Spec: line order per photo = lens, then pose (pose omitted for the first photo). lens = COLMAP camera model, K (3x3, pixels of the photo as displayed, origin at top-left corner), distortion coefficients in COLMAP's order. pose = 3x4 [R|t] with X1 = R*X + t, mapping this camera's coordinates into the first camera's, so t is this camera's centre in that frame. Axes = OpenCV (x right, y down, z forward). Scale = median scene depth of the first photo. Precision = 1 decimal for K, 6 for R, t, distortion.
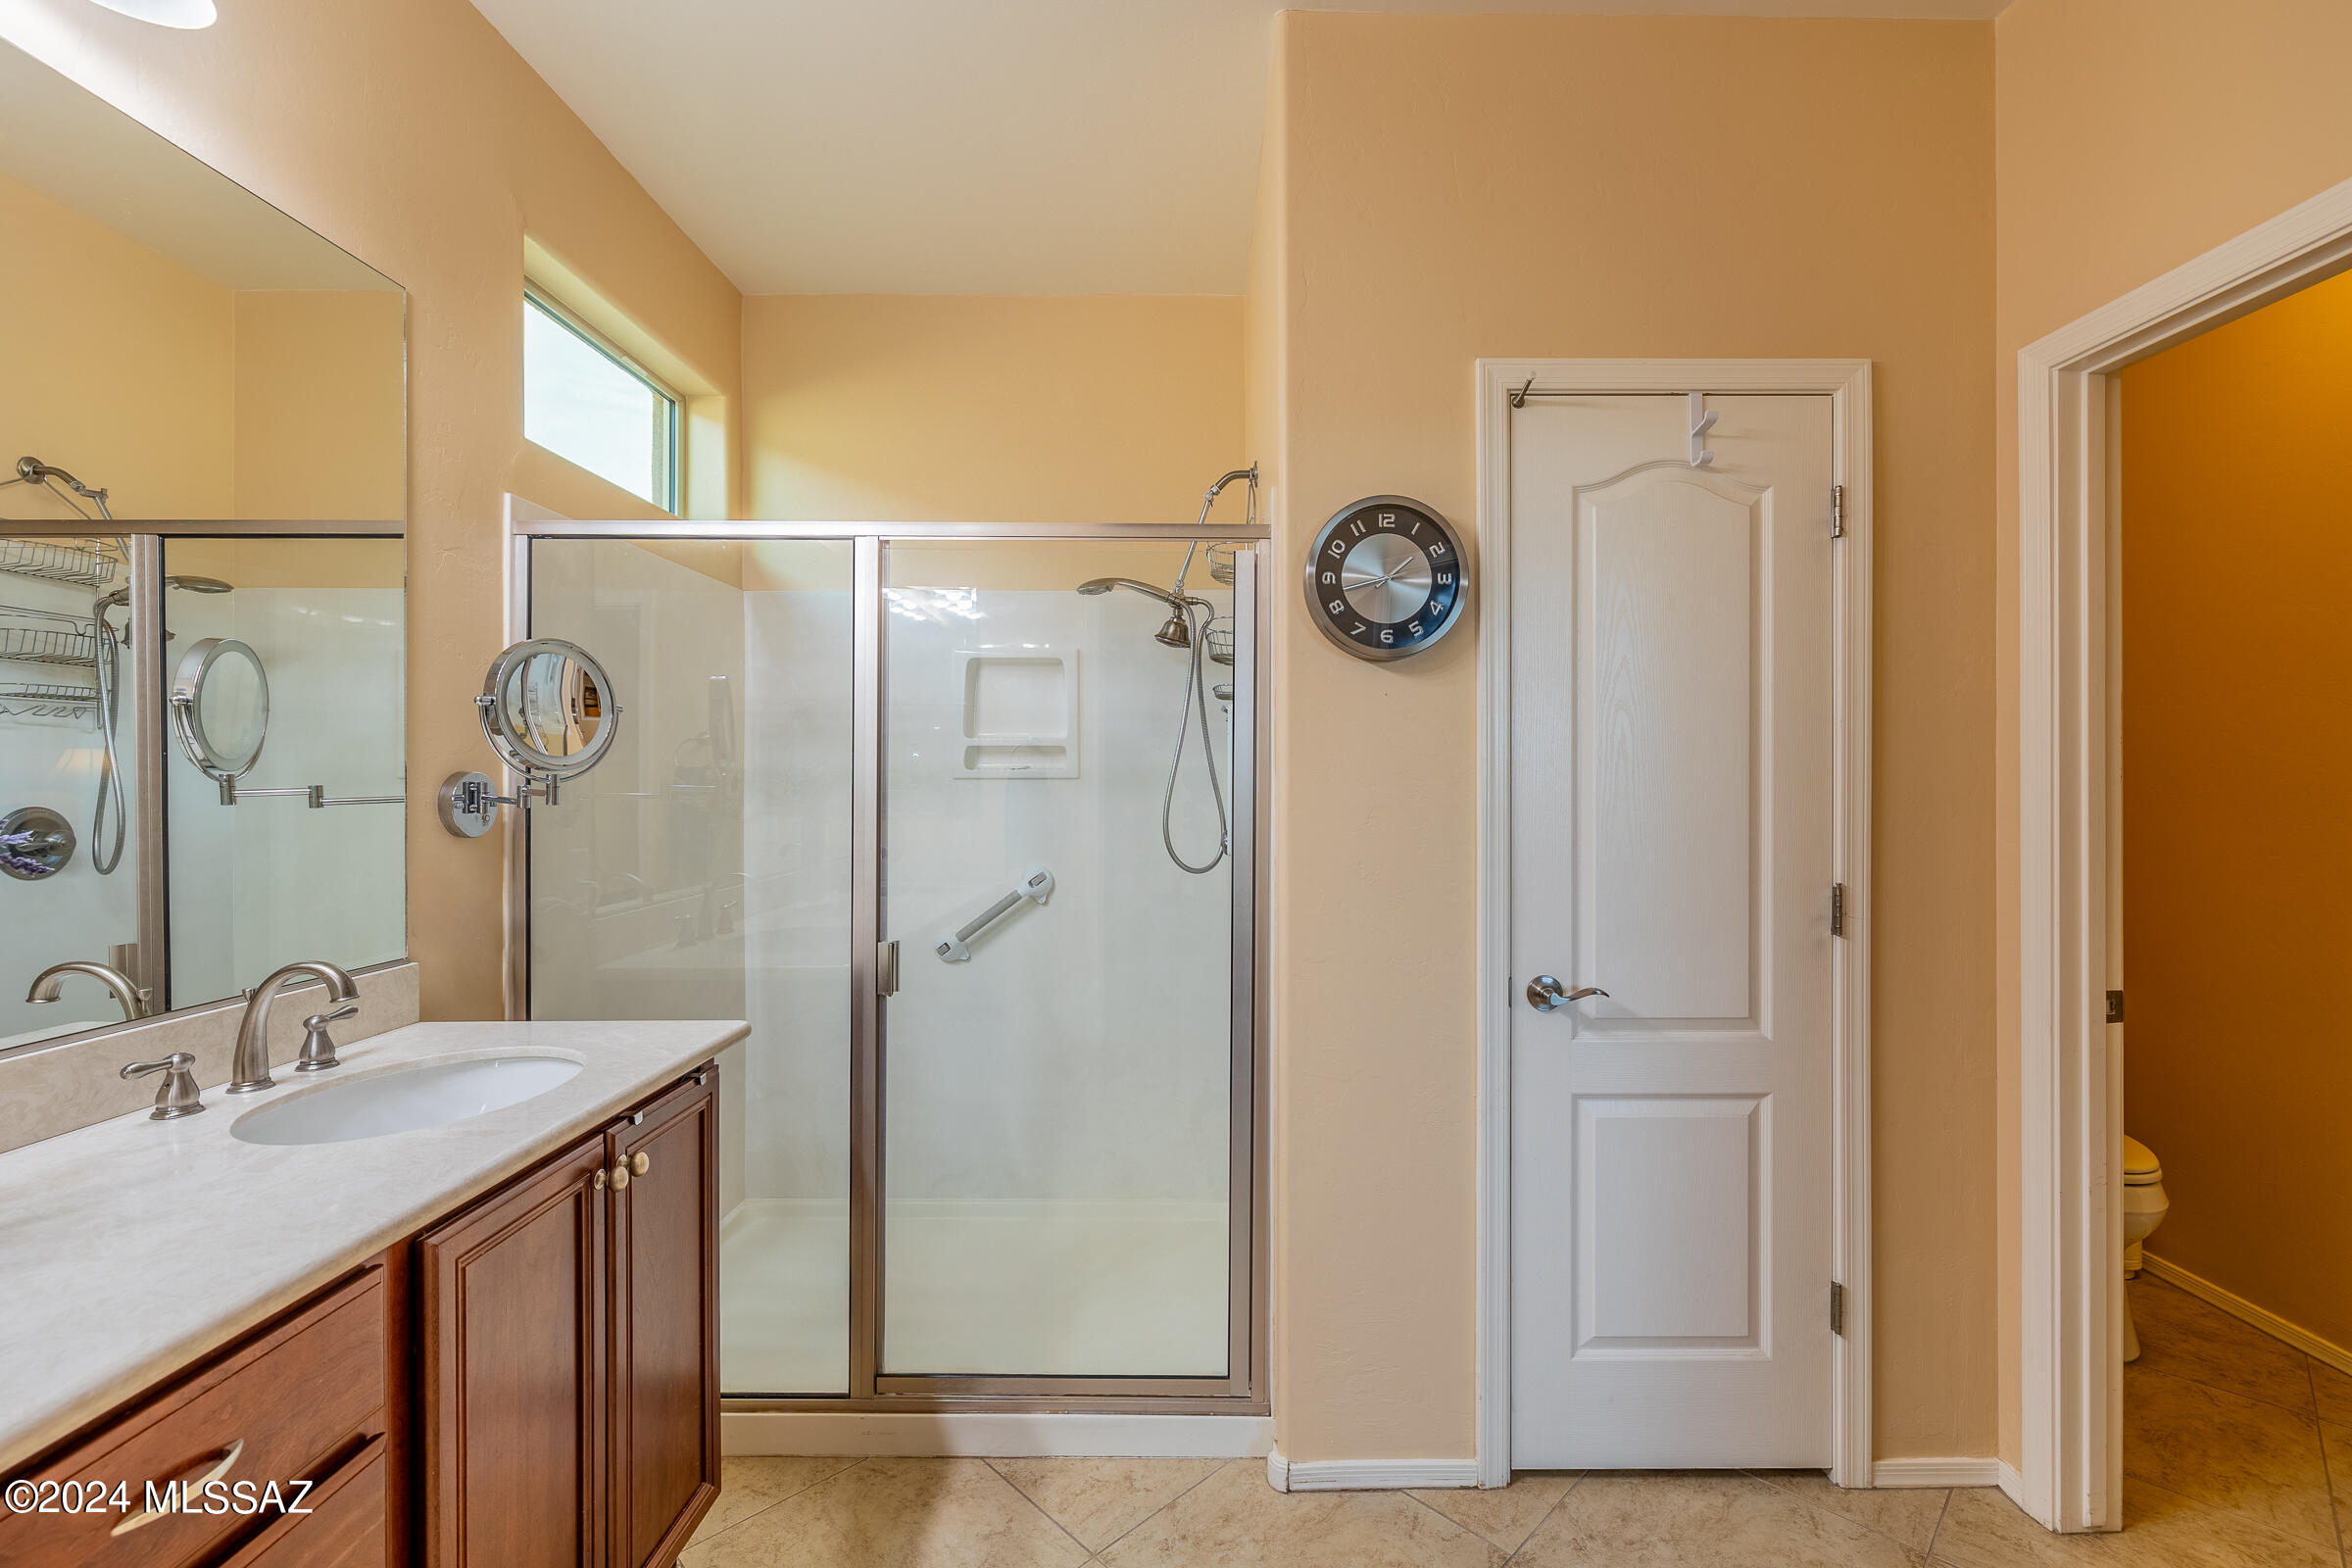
lens RADIAL K [[1009.1, 0, 1178.2], [0, 1009.1, 794.8], [0, 0, 1]] dist [0.000133, 0.000213]
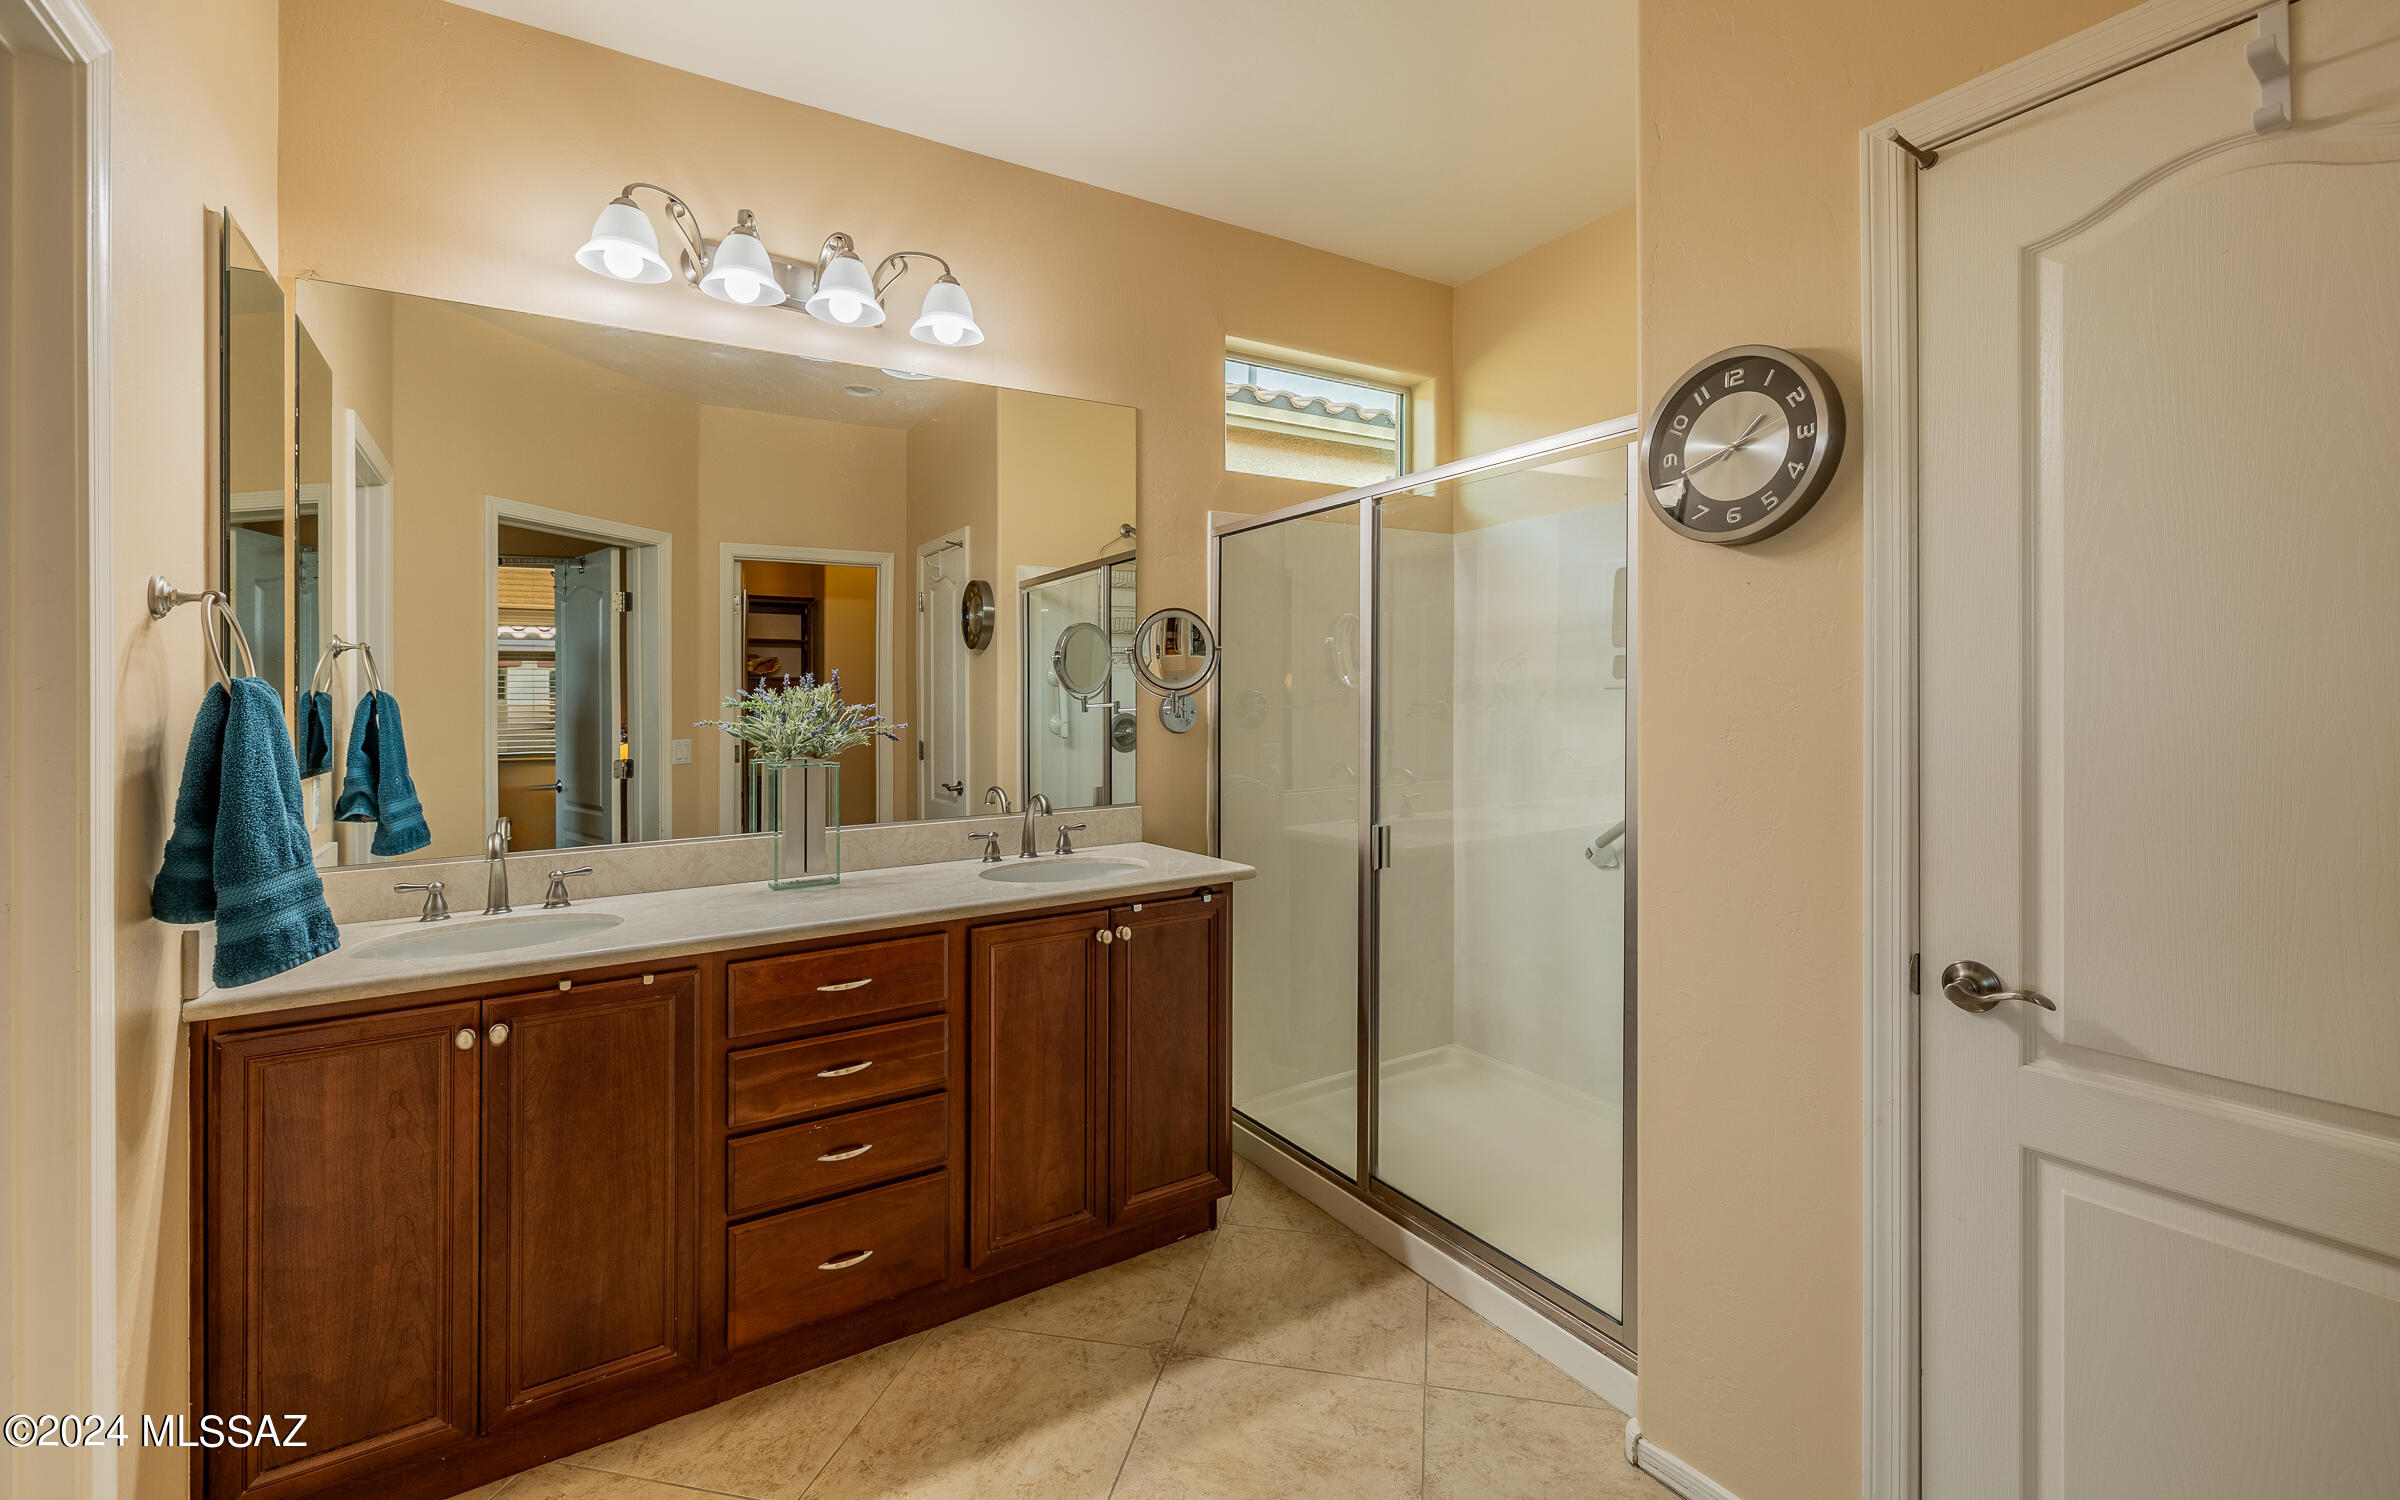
lens RADIAL K [[1020.5, 0, 1211.9], [0, 1020.5, 699.4], [0, 0, 1]] dist [-0.001169, 0.000078]
pose [[0.532941, -0.007433, -0.846120, 0.683259], [0.003688, 0.999972, -0.006462, -0.000179], [0.846144, 0.000324, 0.532954, 0.177791]]
